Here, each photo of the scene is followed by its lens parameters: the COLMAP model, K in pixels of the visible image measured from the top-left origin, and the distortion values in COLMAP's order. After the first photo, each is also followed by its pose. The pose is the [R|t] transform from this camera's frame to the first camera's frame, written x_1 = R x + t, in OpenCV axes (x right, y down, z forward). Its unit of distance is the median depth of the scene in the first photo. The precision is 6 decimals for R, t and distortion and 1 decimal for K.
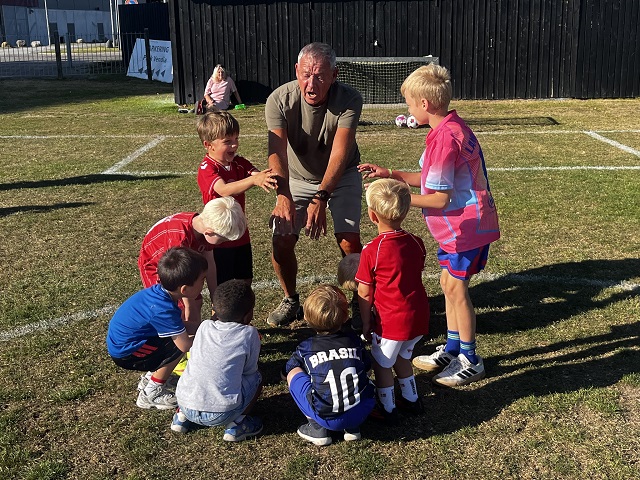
lens RADIAL K [[803.9, 0, 321.4], [0, 803.9, 238.1], [0, 0, 1]] dist [0.060562, -0.017052]
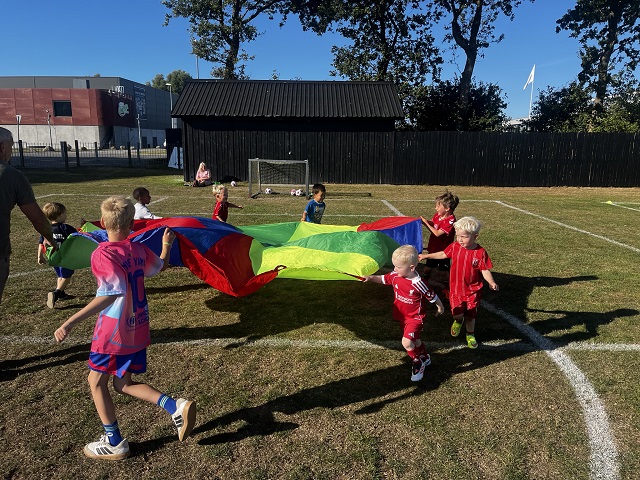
lens RADIAL K [[477.0, 0, 318.3], [0, 477.0, 237.3], [0, 0, 1]] dist [0.071067, -0.098136]
pose [[0.999348, 0.021834, 0.028767, 0.106311], [-0.020034, 0.997909, -0.061450, 0.028400], [-0.030048, 0.060834, 0.997696, -0.129499]]
